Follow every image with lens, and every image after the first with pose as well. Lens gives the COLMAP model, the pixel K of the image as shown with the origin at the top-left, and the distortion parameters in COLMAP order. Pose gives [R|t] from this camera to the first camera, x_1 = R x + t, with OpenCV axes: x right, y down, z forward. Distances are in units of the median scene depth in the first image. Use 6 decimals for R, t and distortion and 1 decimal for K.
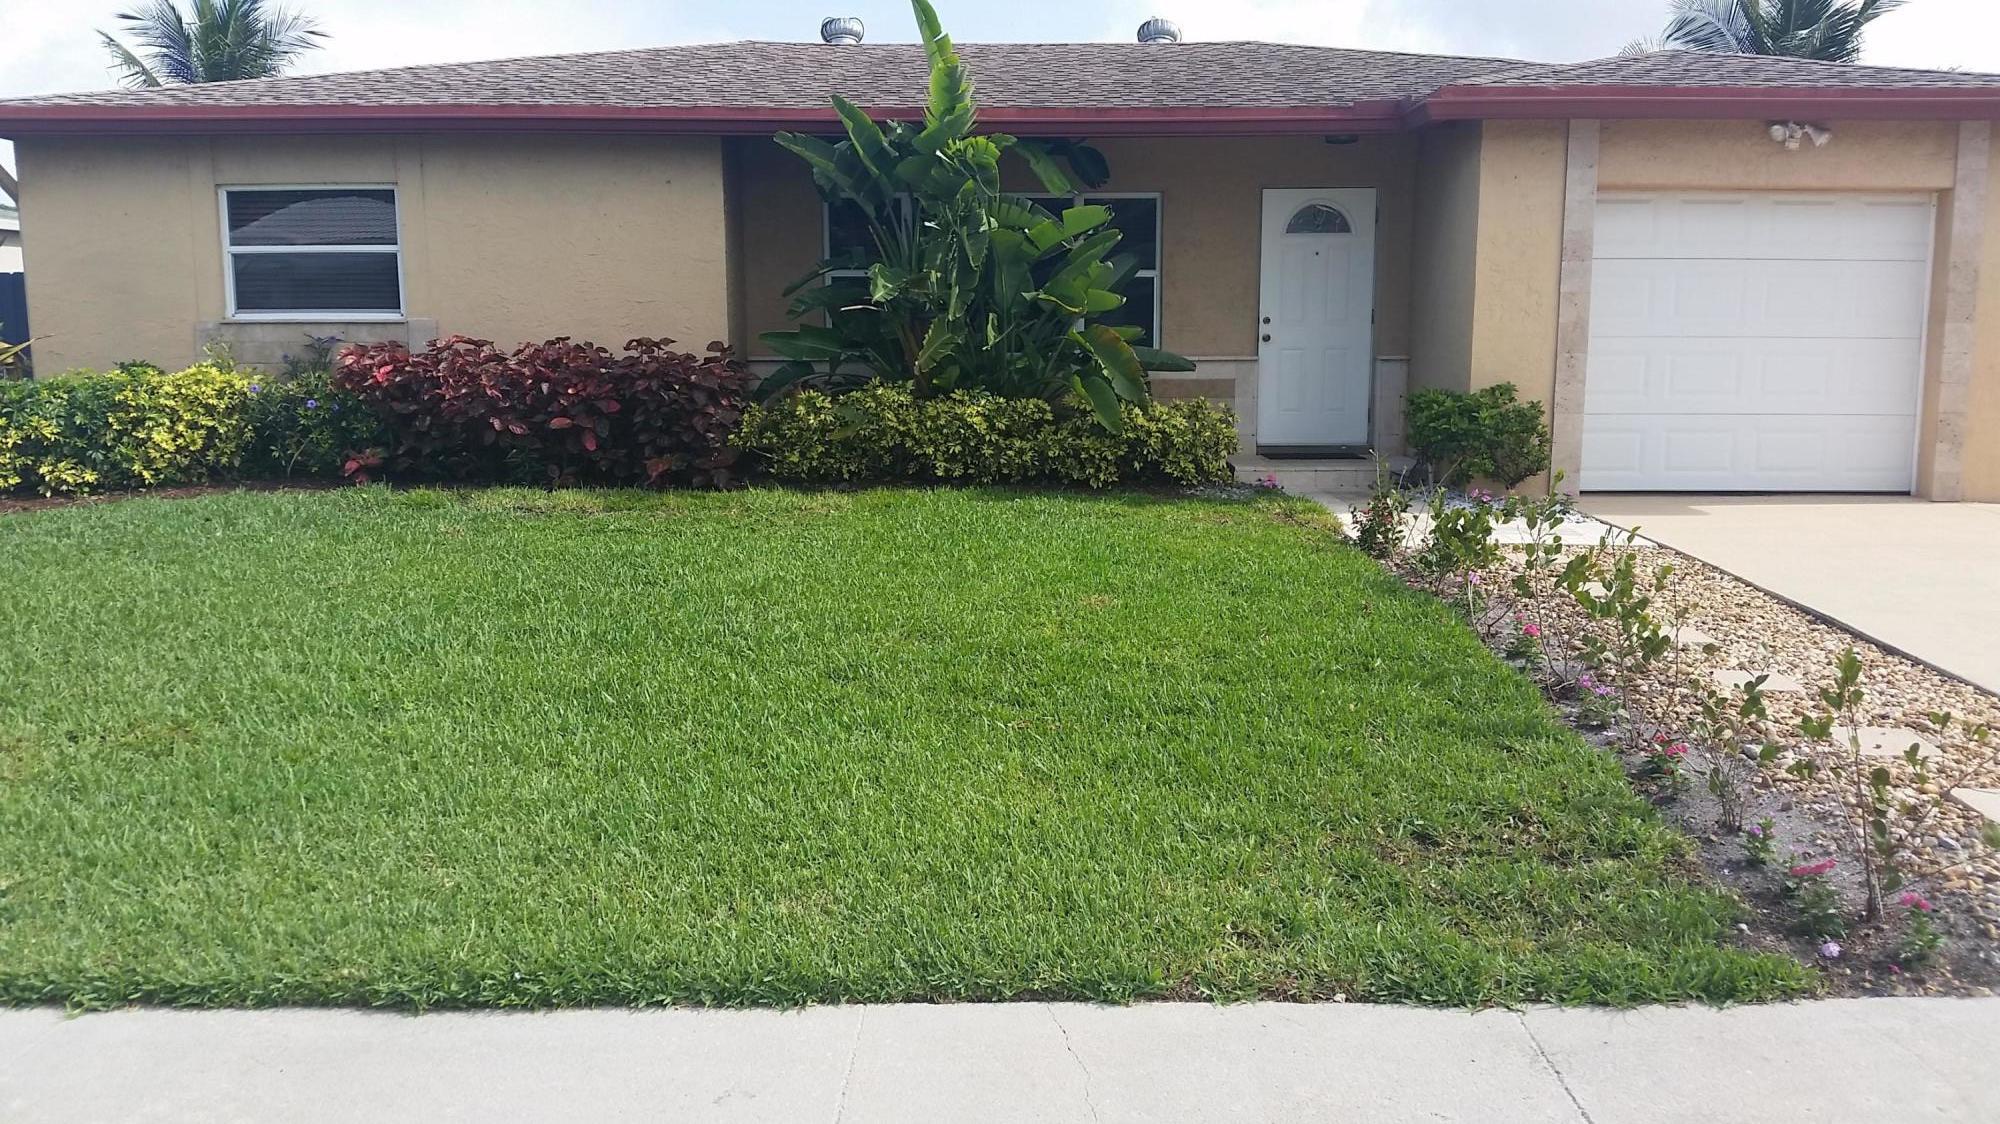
lens RADIAL K [[1616.1, 0, 1000.0], [0, 1616.1, 562.0], [0, 0, 1]] dist [0.142338, -0.331527]
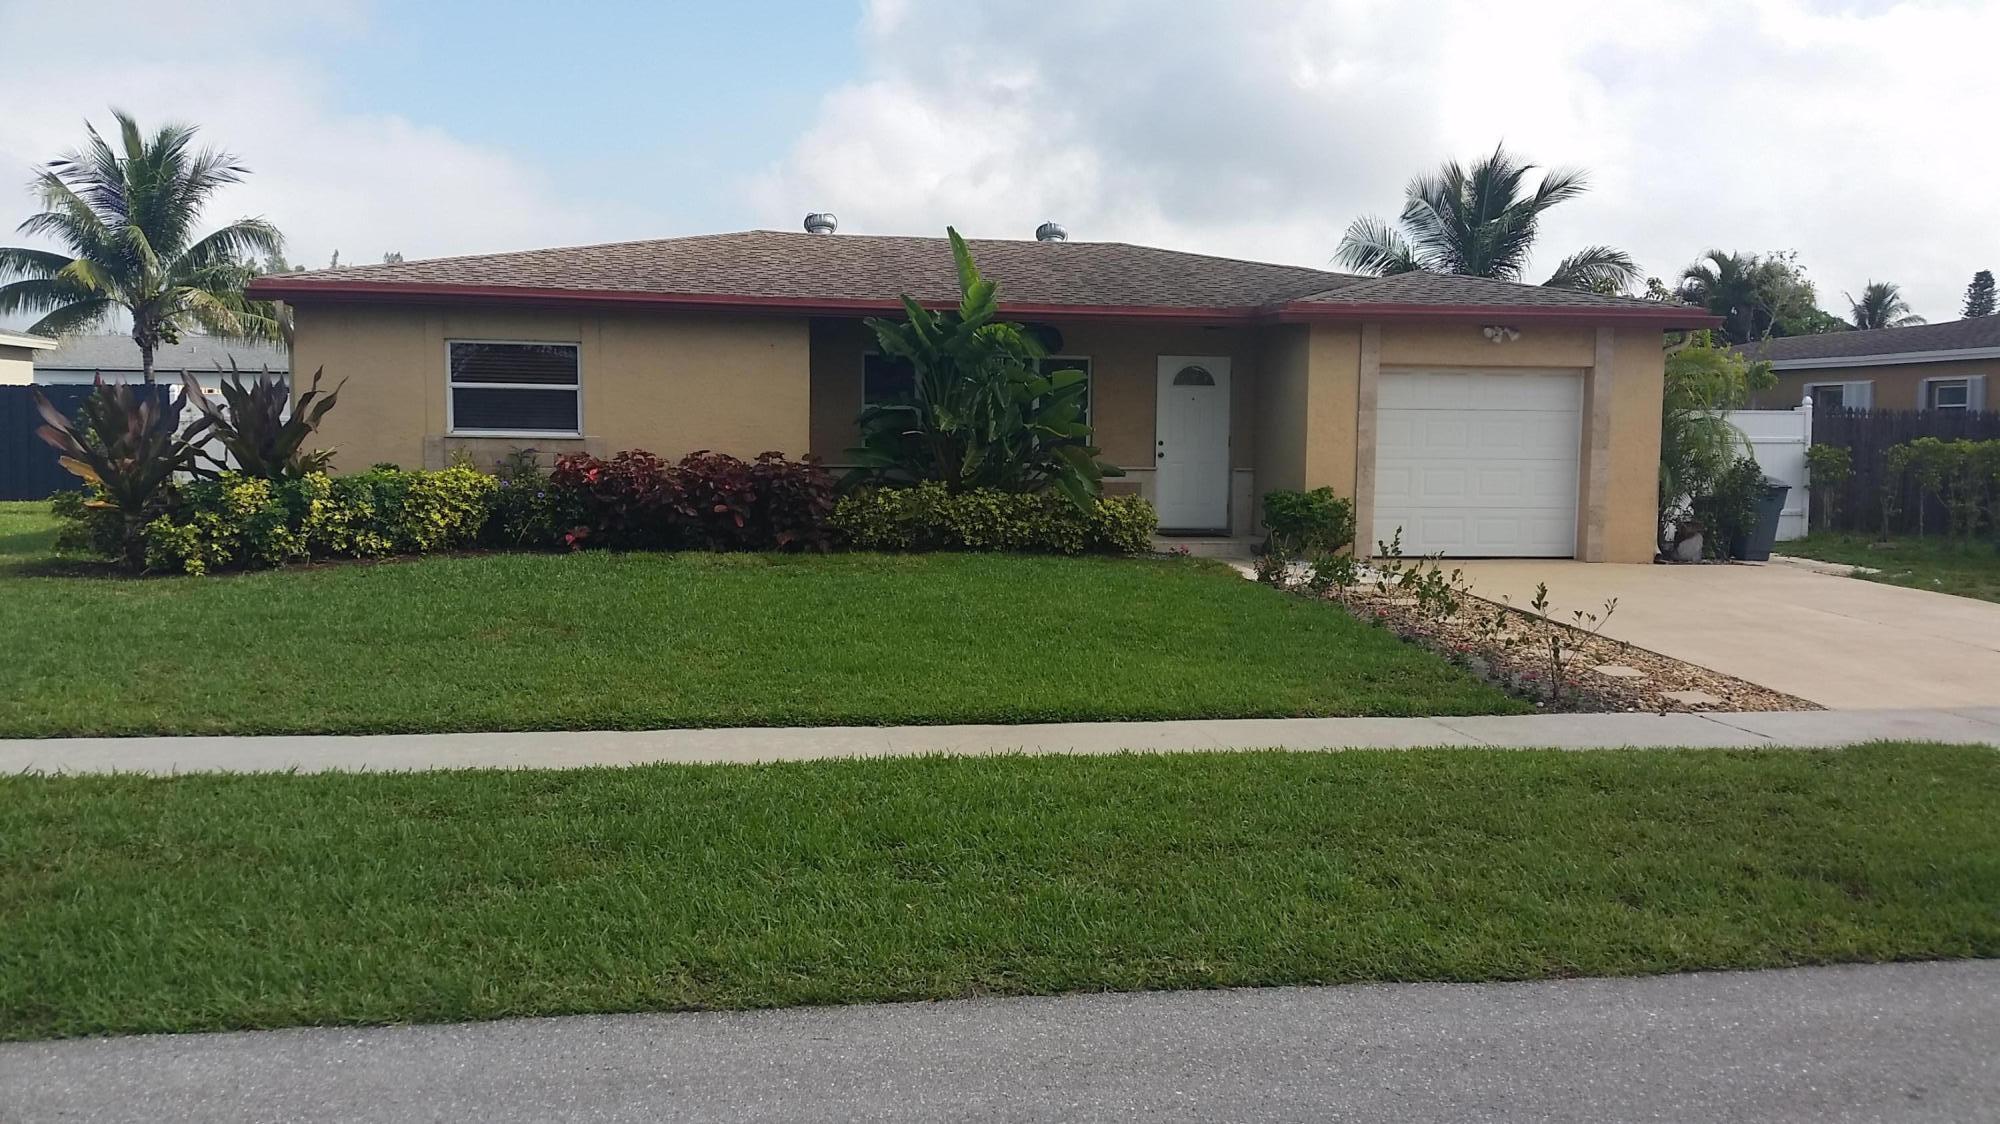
lens RADIAL K [[1632.2, 0, 1000.0], [0, 1632.2, 562.0], [0, 0, 1]] dist [0.134319, -0.357224]
pose [[0.985984, -0.000517, 0.166841, -0.260531], [0.011606, 0.997785, -0.065495, 0.061845], [-0.166438, 0.066513, 0.983806, -0.487663]]
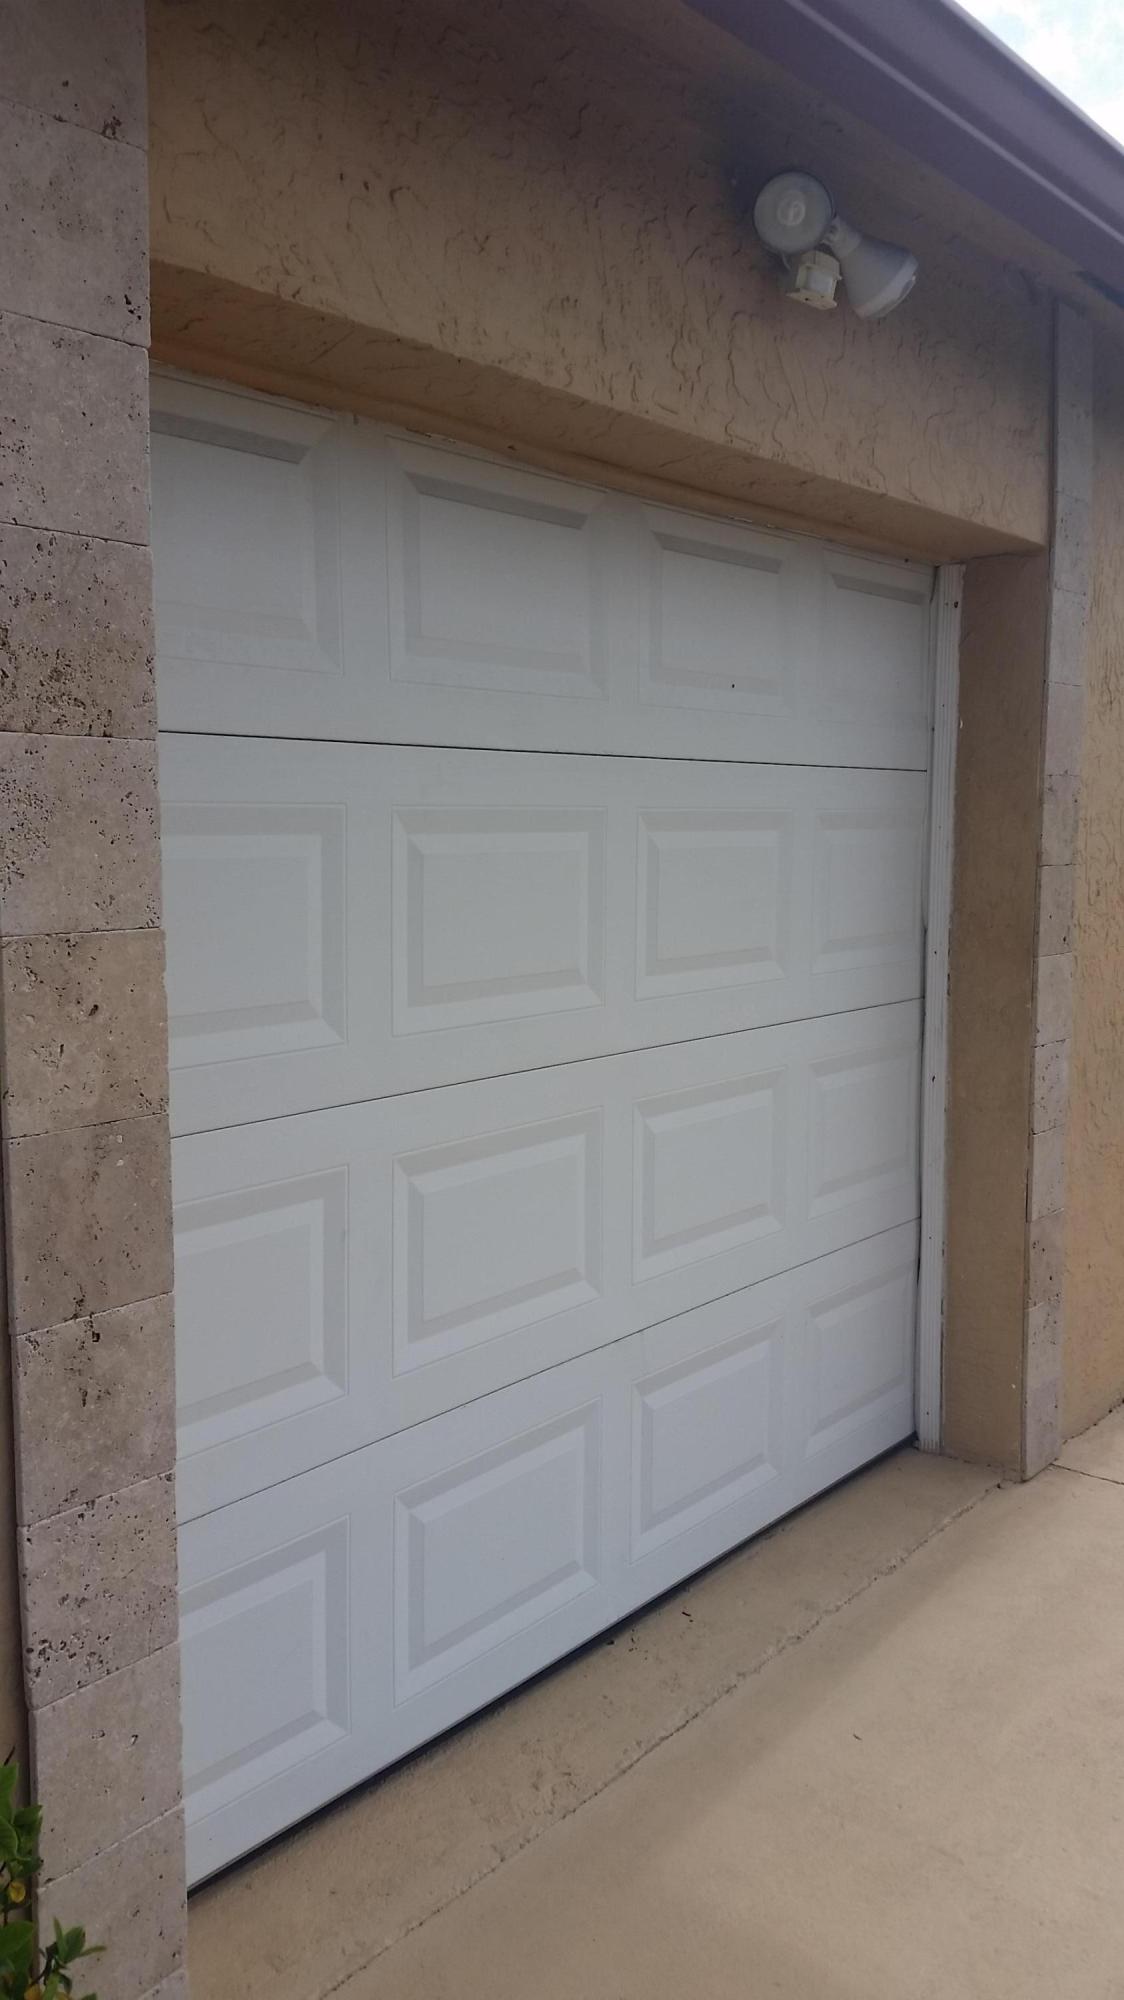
lens RADIAL K [[1616.1, 0, 533.3], [0, 1616.1, 995.2], [0, 0, 1]] dist [0.142338, -0.331527]
pose [[0.621708, -0.088492, 0.778234, 0.253655], [0.118034, 0.992835, 0.018600, -0.155524], [-0.774304, 0.080294, 0.627699, 0.861624]]
